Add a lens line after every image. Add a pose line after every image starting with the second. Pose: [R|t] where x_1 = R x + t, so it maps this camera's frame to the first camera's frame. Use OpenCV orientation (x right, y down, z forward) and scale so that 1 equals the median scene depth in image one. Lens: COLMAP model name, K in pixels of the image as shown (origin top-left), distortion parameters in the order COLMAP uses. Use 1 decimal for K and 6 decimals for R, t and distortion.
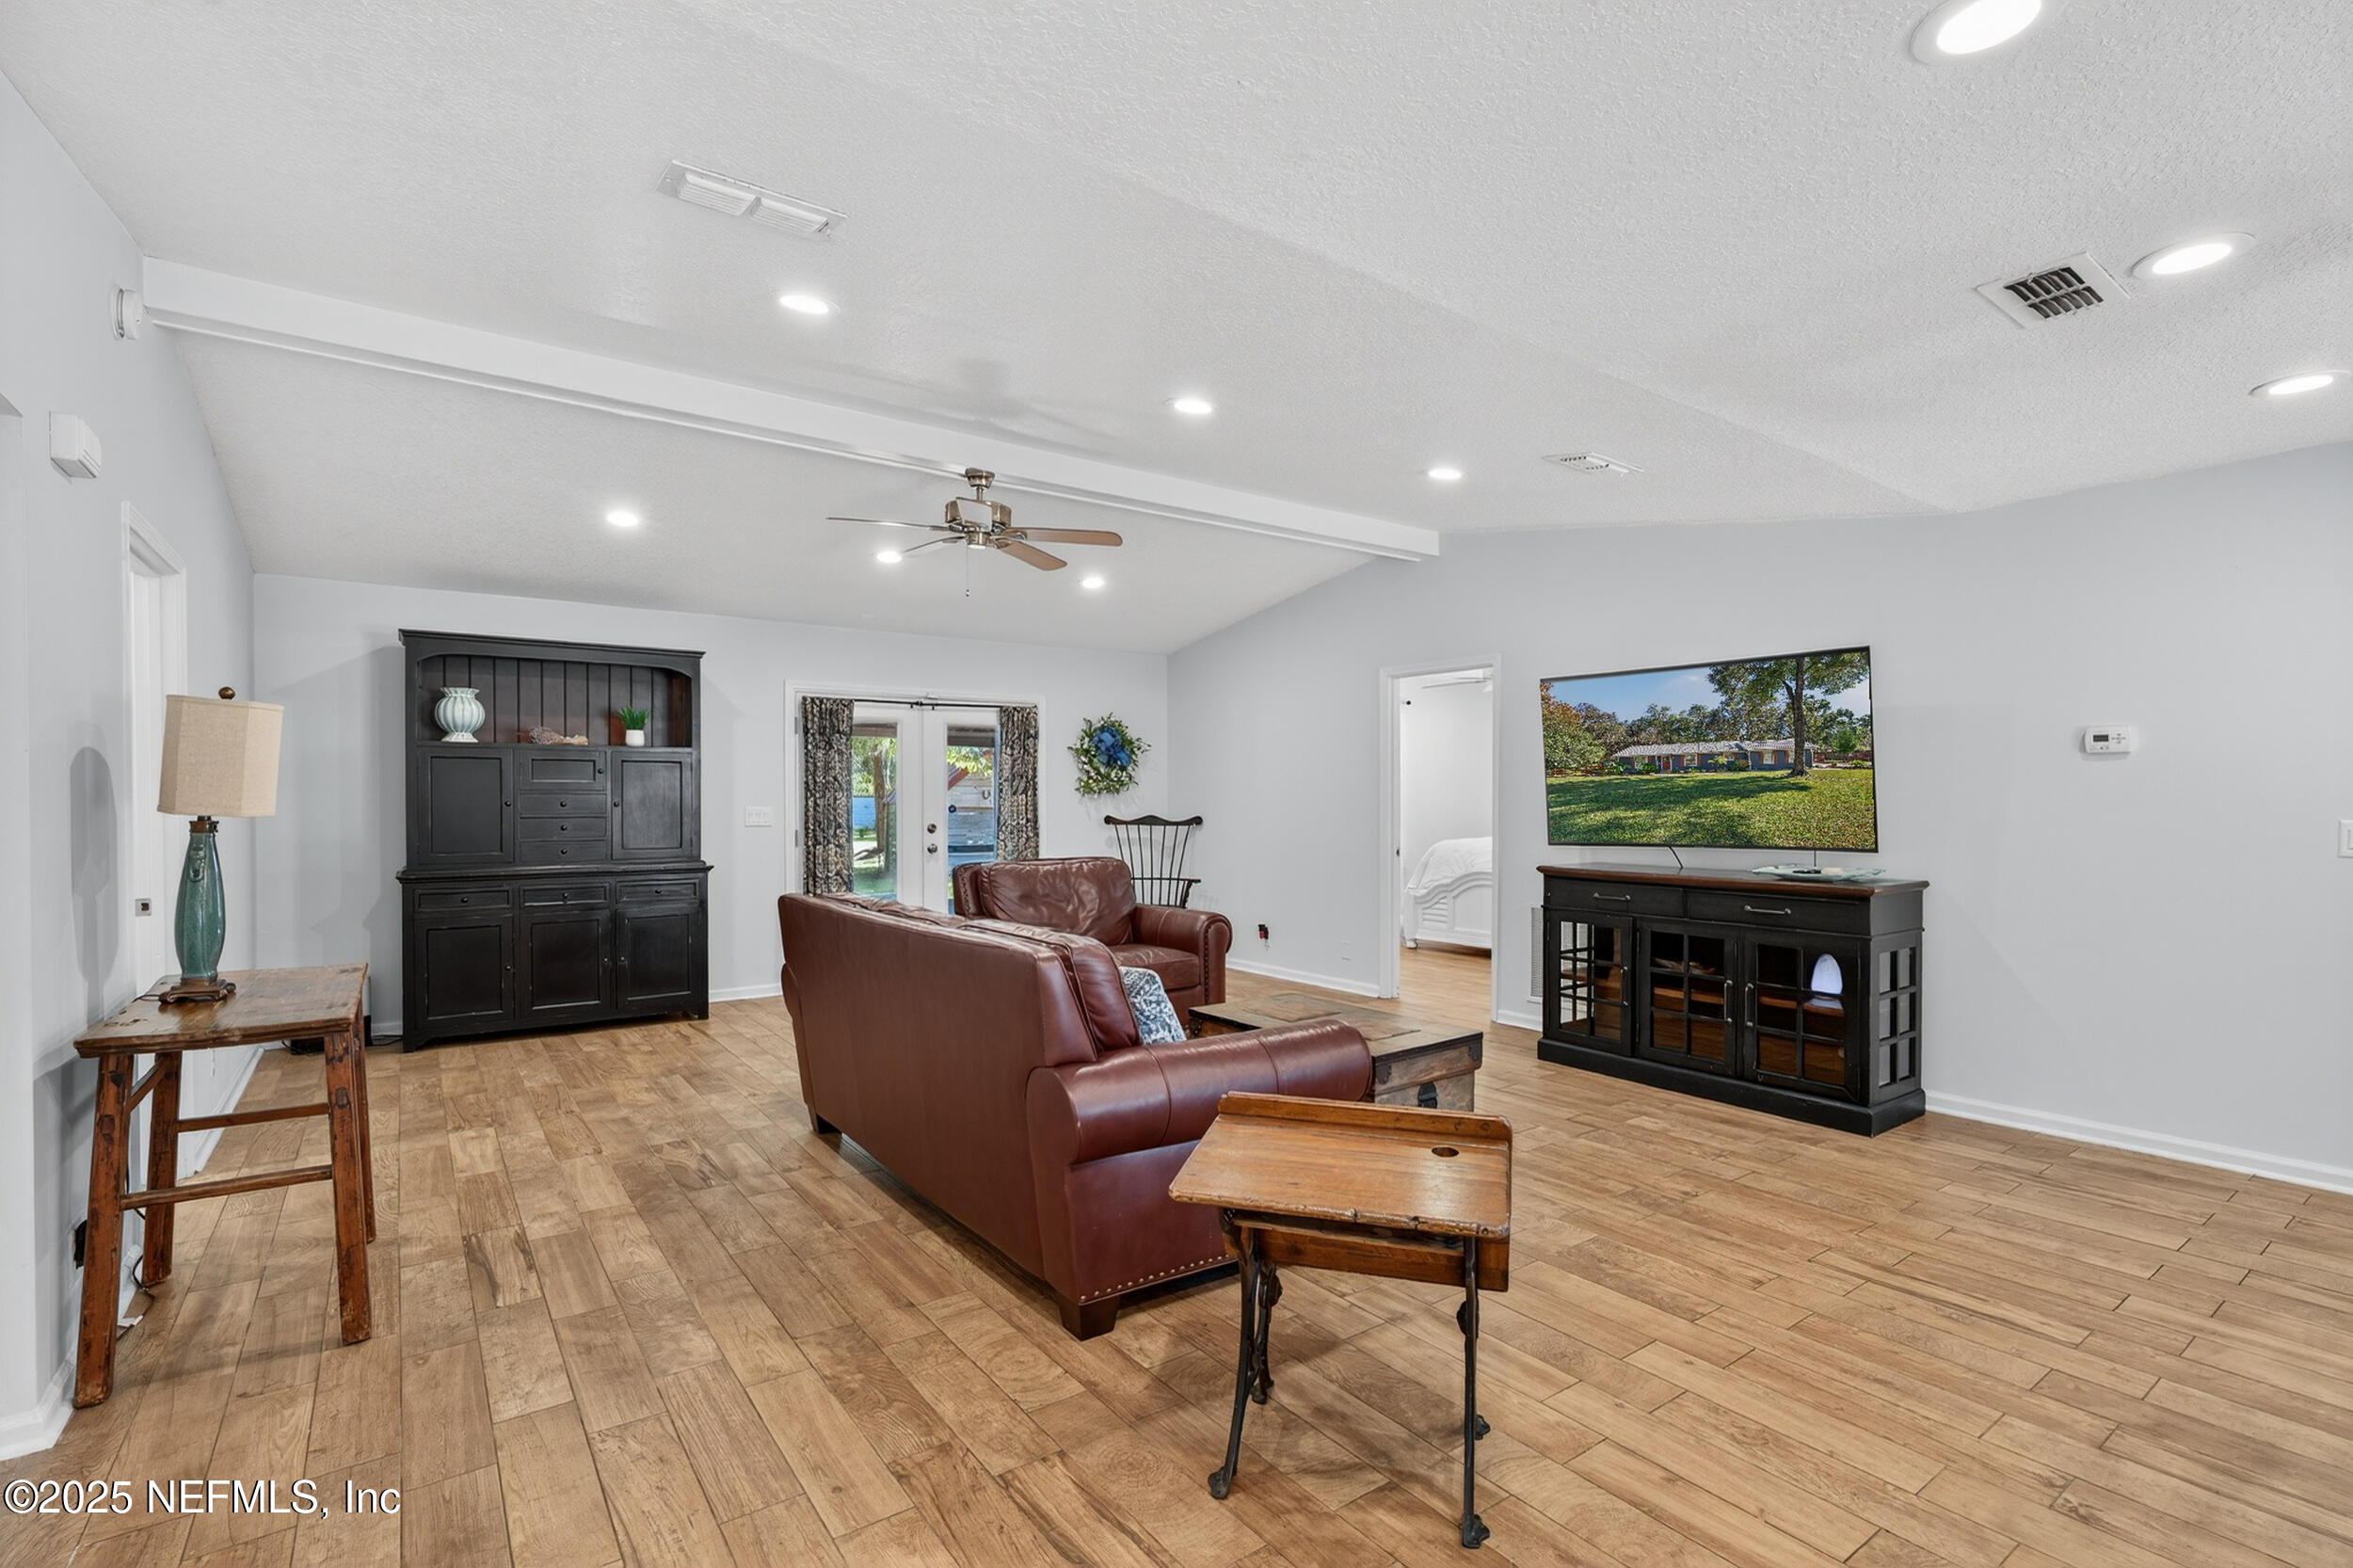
lens RADIAL K [[1071.6, 0, 1181.8], [0, 1071.6, 769.6], [0, 0, 1]] dist [-0.031653, 0.009466]
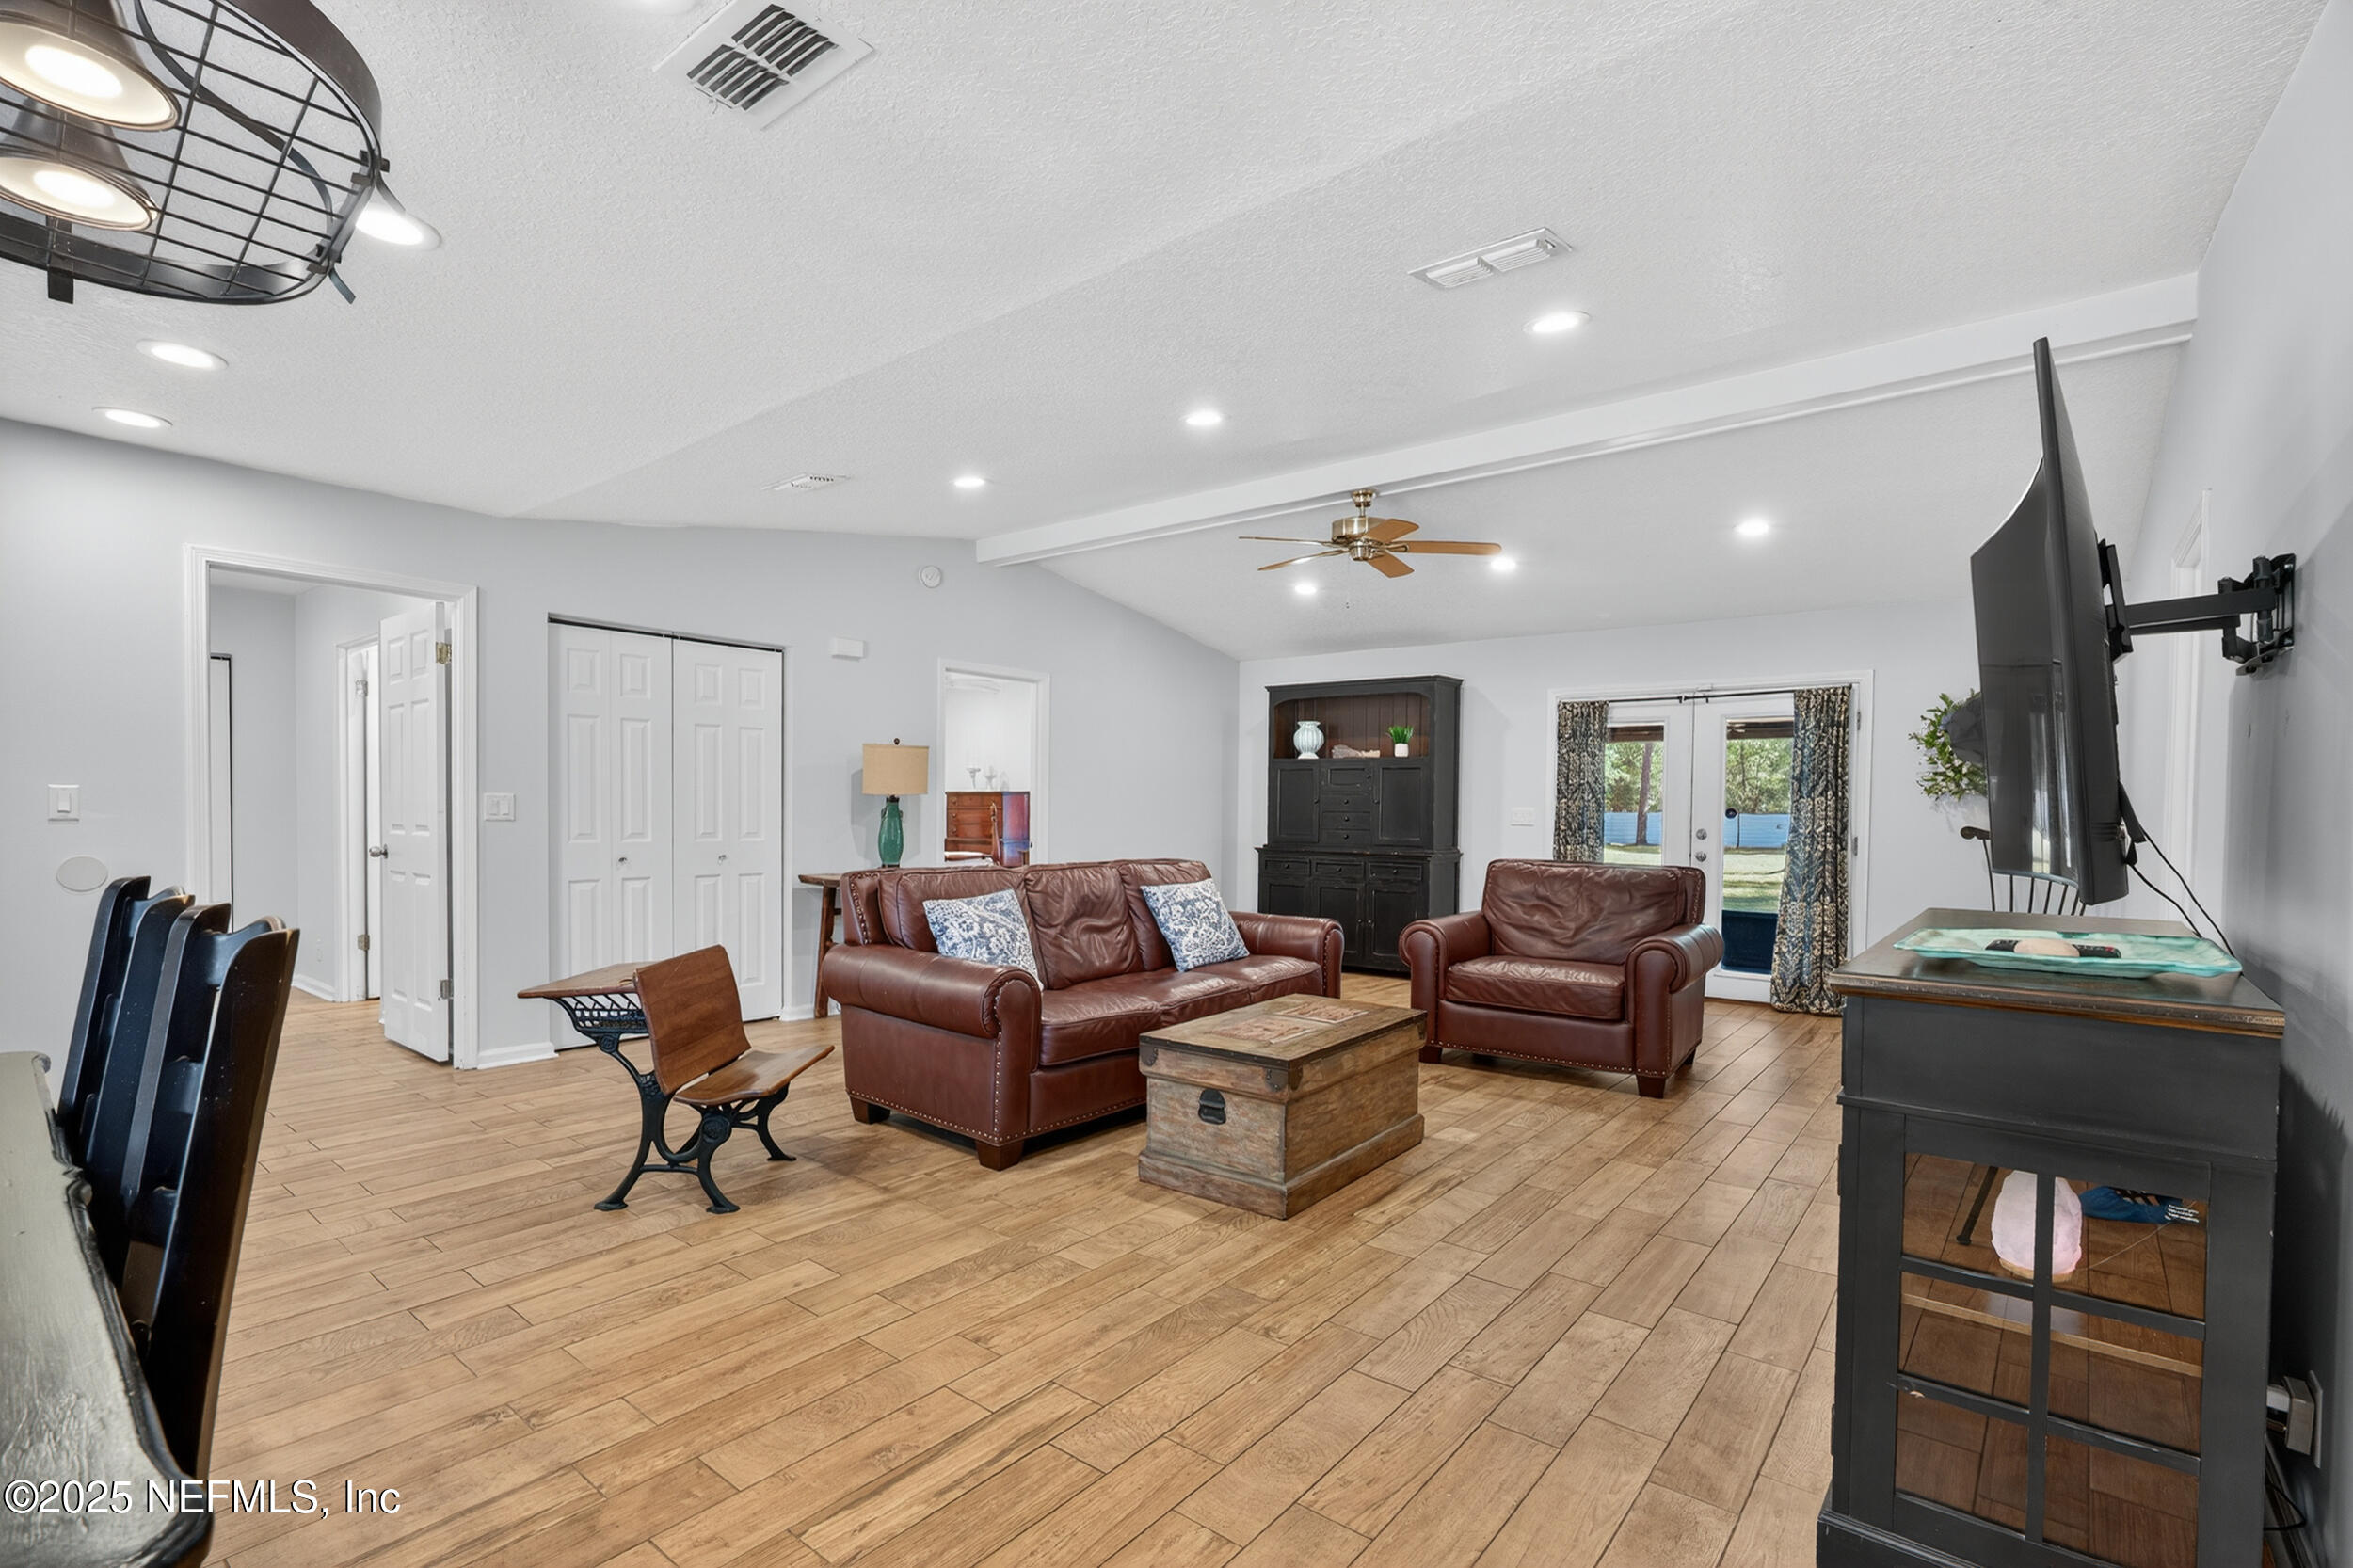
lens RADIAL K [[1055.5, 0, 1175.6], [0, 1055.5, 797.4], [0, 0, 1]] dist [-0.018138, 0.012787]
pose [[0.279838, -0.004907, -0.960035, 0.783807], [0.011942, 0.999927, -0.001630, 0.031675], [0.959973, -0.011009, 0.279876, 0.517274]]
